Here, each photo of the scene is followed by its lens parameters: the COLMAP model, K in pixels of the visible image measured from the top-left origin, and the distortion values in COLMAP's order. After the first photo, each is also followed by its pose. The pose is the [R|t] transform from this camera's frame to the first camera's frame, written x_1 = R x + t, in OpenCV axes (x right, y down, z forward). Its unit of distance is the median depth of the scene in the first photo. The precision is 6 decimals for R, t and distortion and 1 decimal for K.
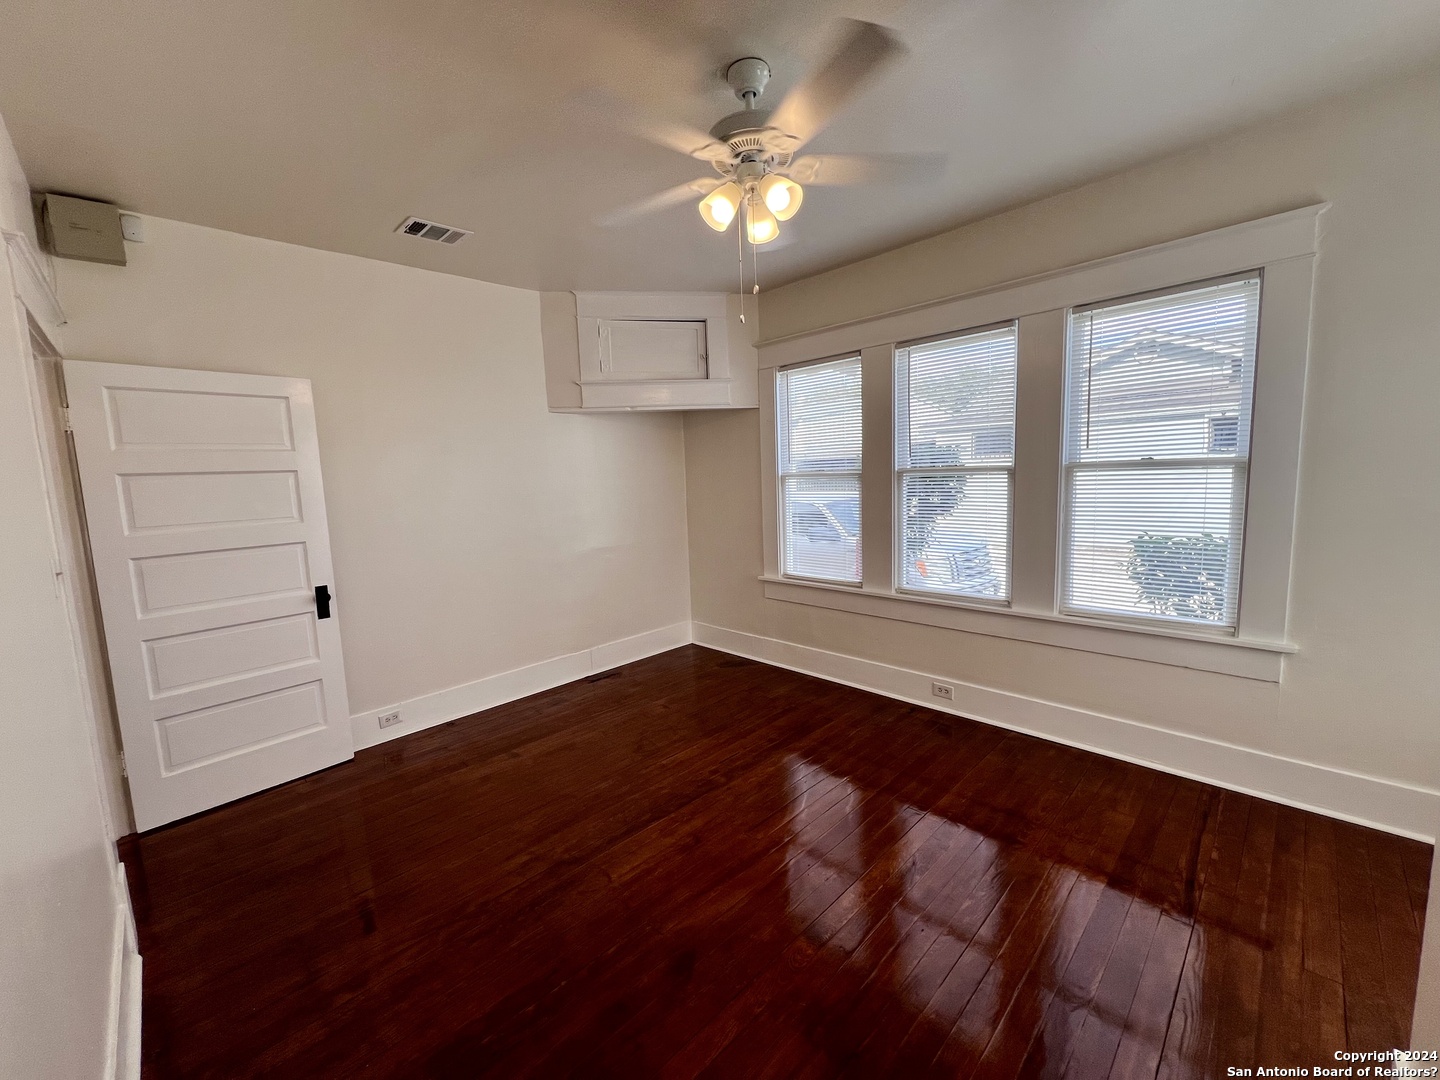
lens RADIAL K [[575.3, 0, 717.6], [0, 575.3, 541.7], [0, 0, 1]] dist [0.003919, 0.000251]
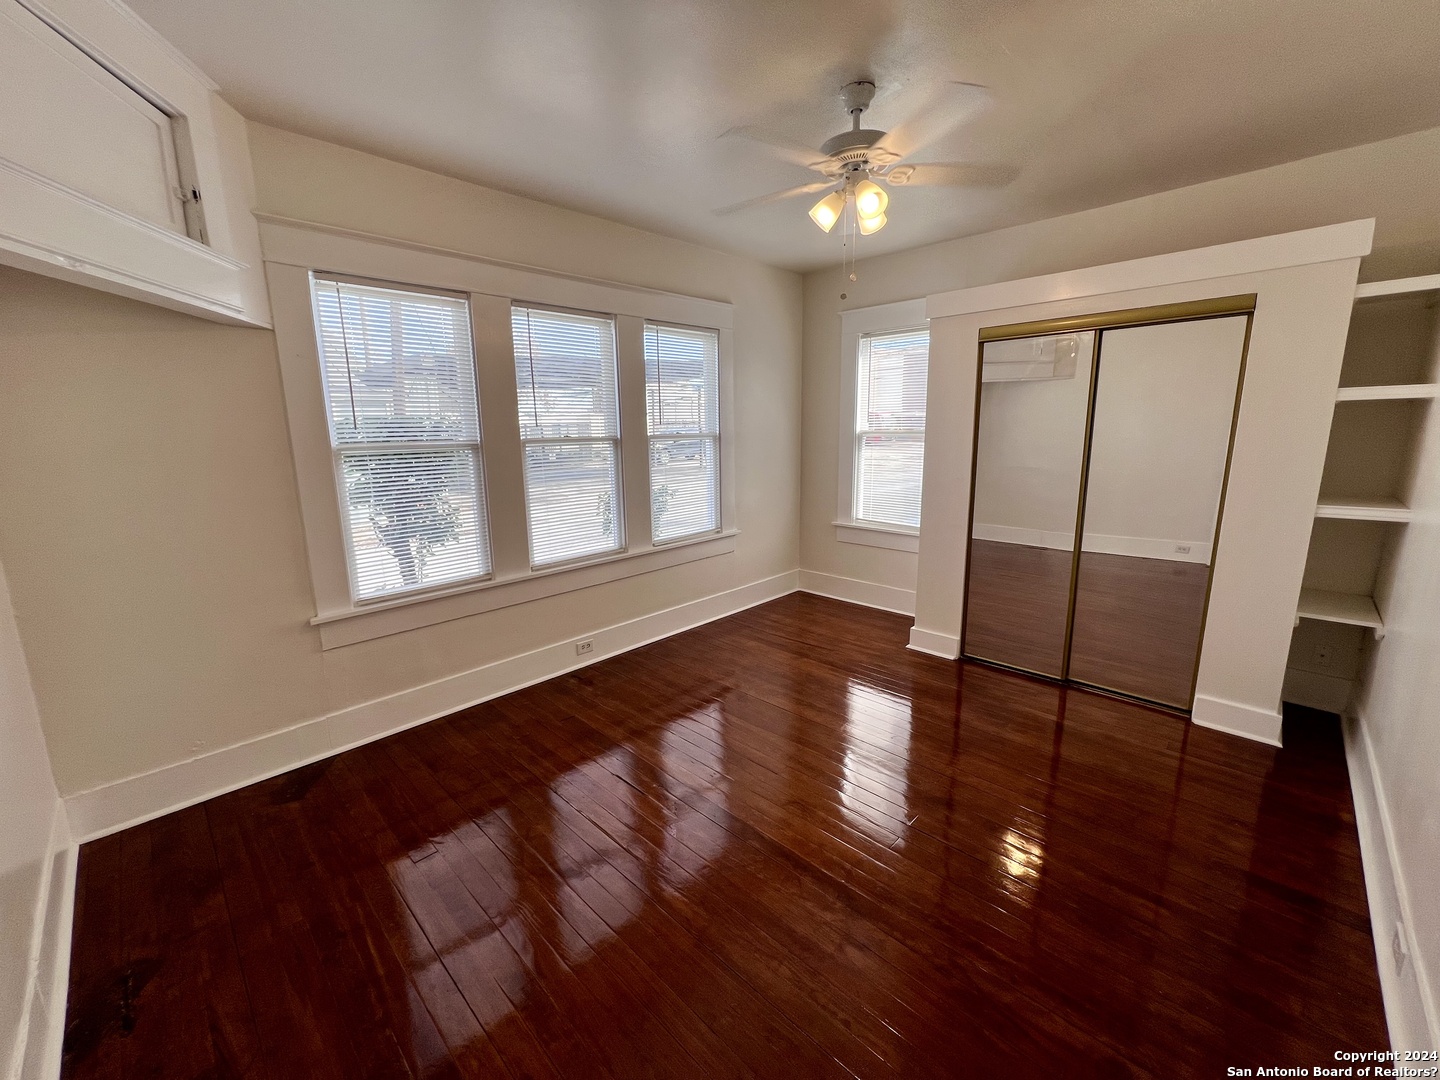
lens RADIAL K [[575.3, 0, 714.9], [0, 575.3, 541.2], [0, 0, 1]] dist [0.003919, 0.000251]
pose [[-0.006295, -0.155284, 0.987850, -0.636259], [0.140549, 0.977926, 0.154620, -0.065784], [-0.990054, 0.139815, 0.015669, 0.707066]]
